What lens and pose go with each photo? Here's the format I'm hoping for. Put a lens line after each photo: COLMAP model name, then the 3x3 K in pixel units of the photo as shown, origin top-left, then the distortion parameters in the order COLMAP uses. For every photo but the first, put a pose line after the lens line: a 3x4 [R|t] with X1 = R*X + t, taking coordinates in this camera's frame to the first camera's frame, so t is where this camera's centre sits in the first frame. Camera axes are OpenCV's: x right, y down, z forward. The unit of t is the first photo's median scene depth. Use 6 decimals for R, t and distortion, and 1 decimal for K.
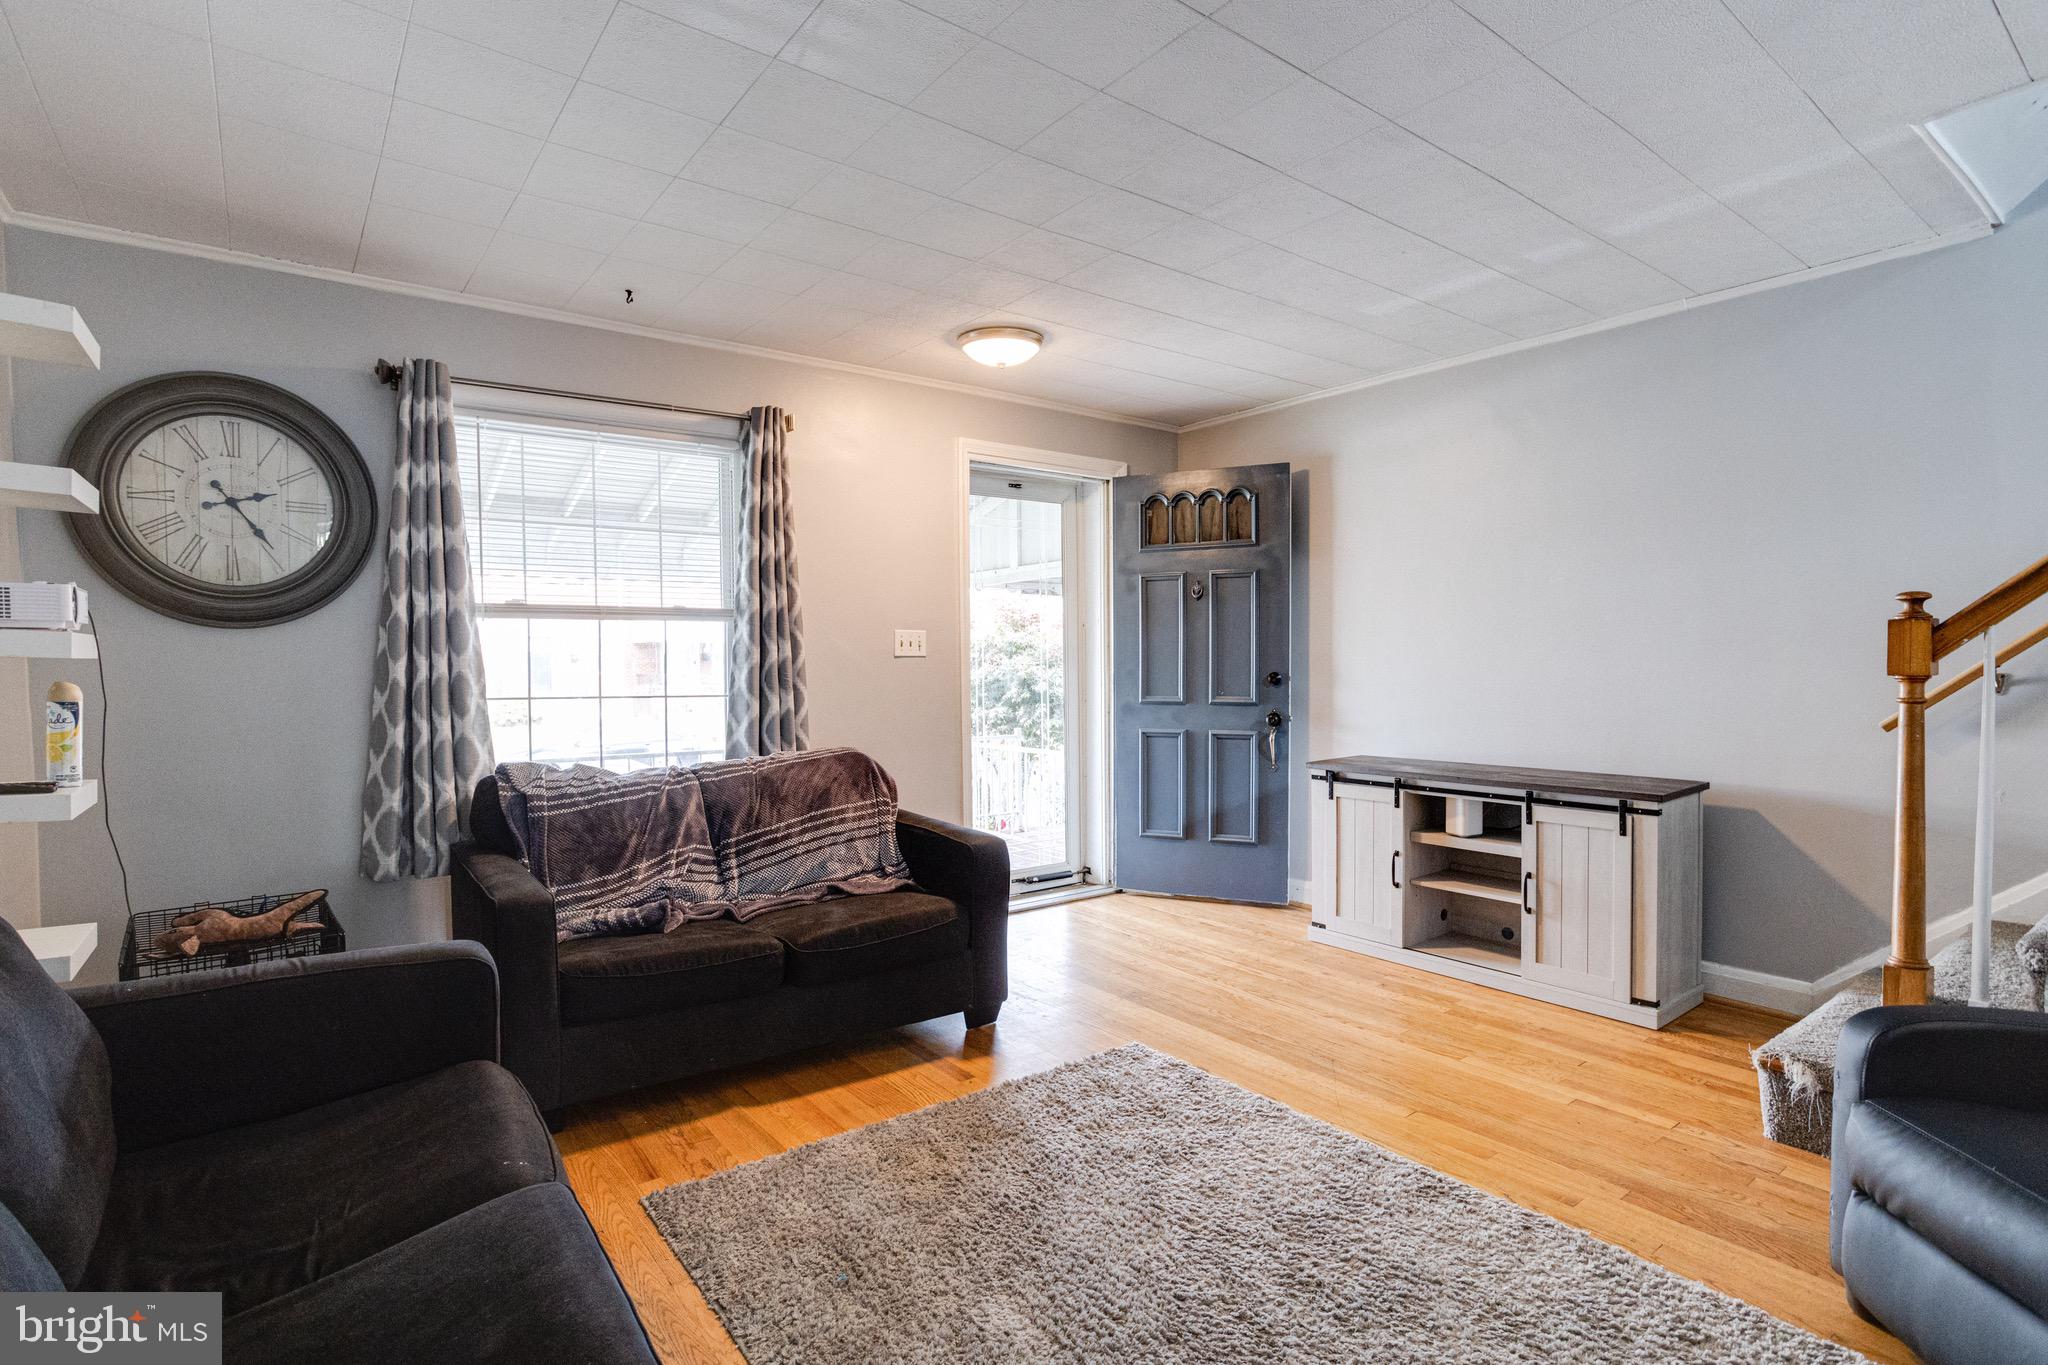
lens RADIAL K [[994.6, 0, 1019.0], [0, 994.6, 677.9], [0, 0, 1]] dist [-0.045352, 0.026759]
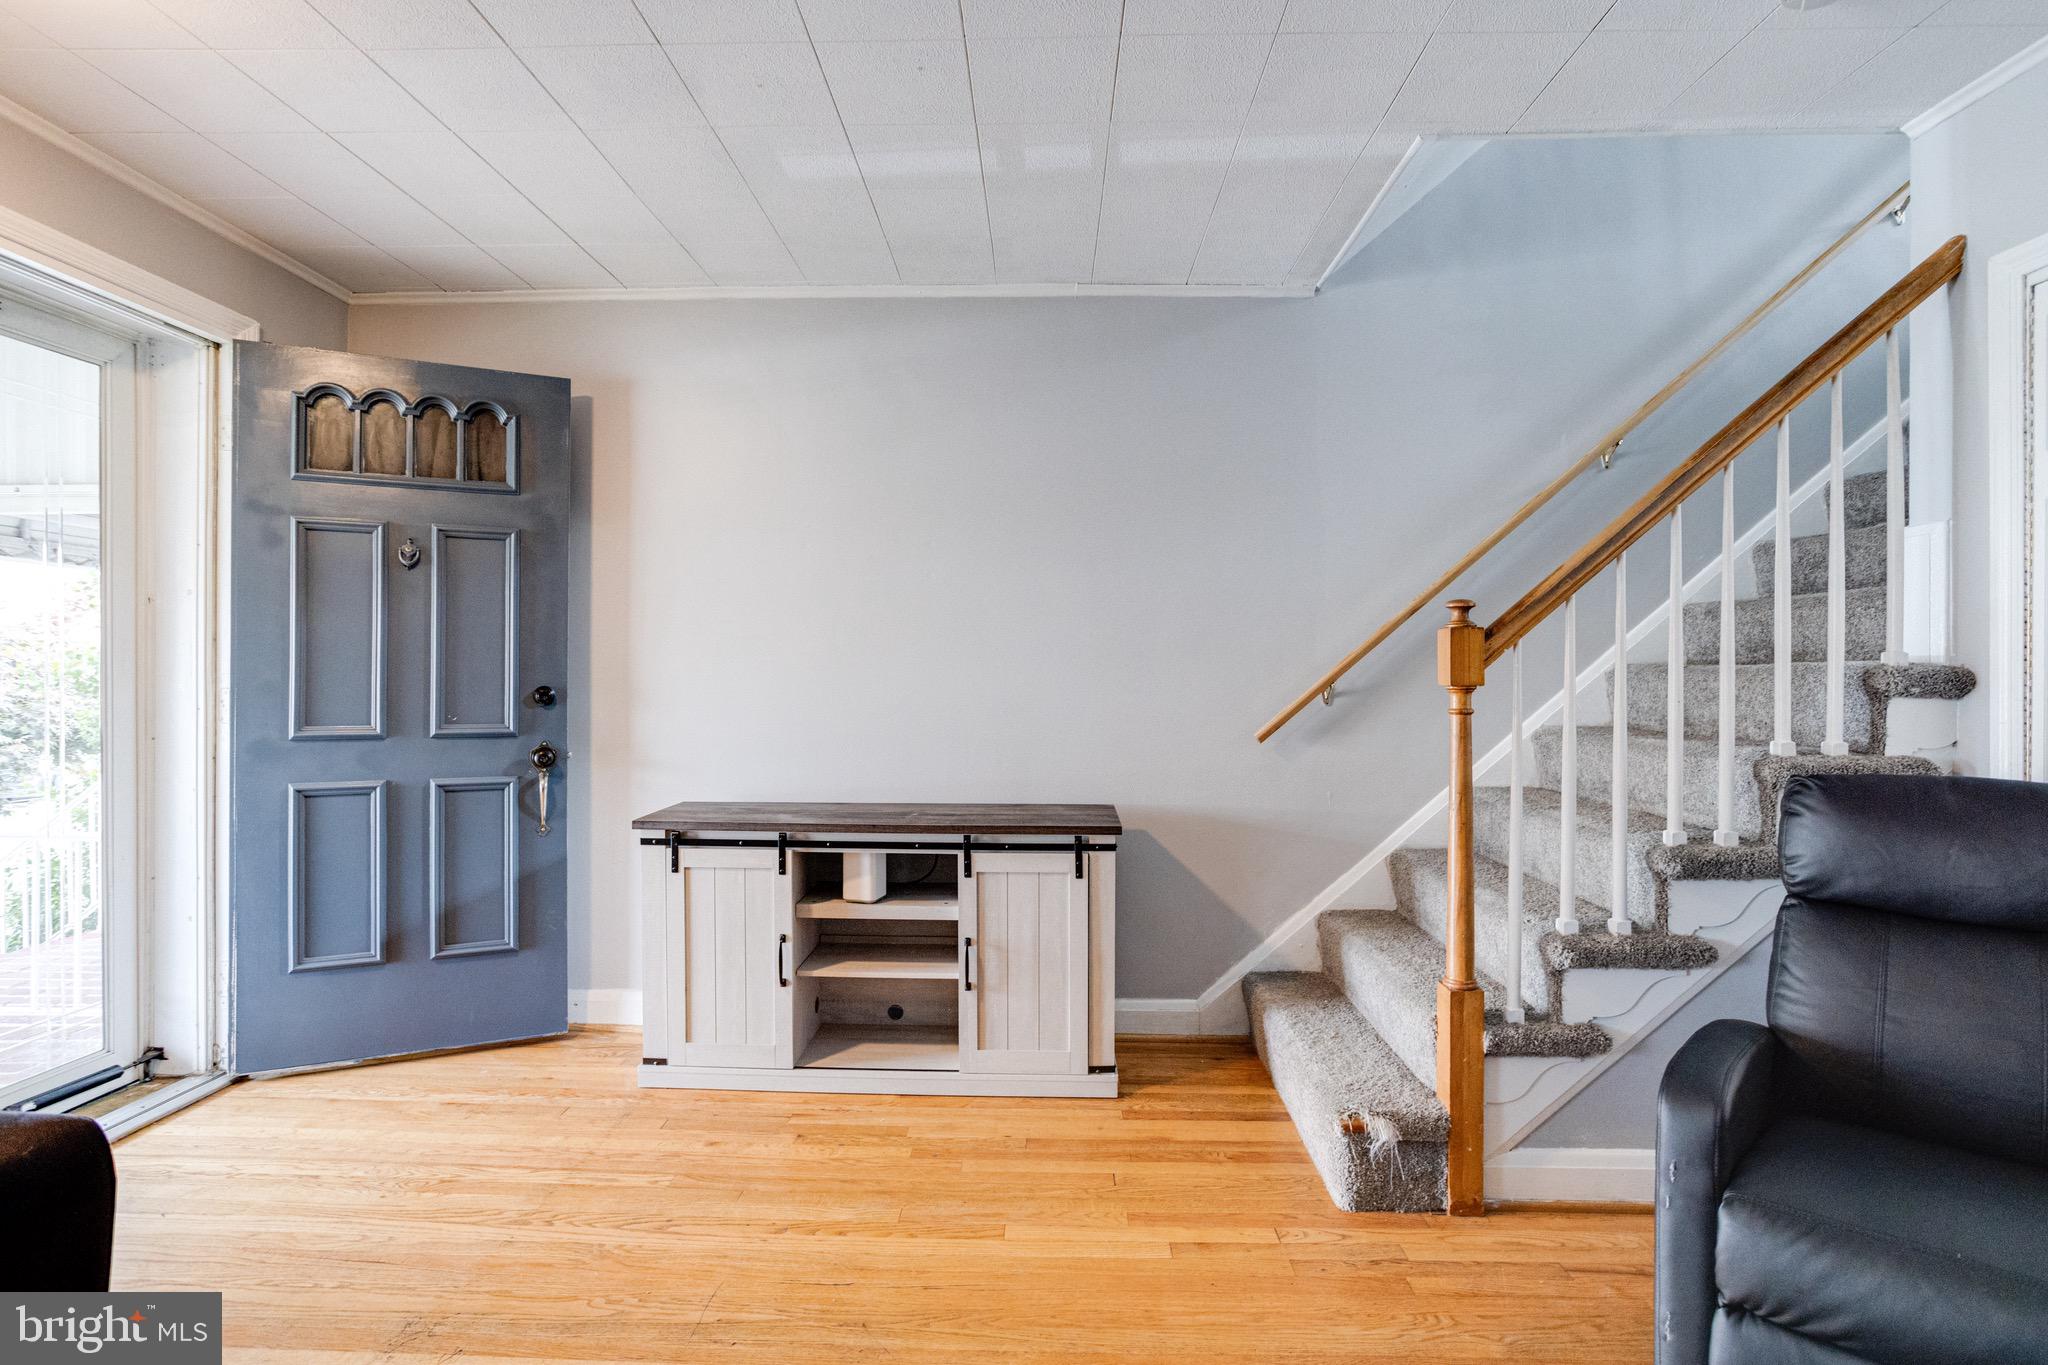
lens RADIAL K [[994.6, 0, 1019.0], [0, 994.6, 677.9], [0, 0, 1]] dist [-0.045352, 0.026759]
pose [[0.627955, 0.011080, 0.778171, -0.070583], [0.005207, 0.999816, -0.018438, 0.002980], [-0.778232, 0.015630, 0.627782, 0.414009]]
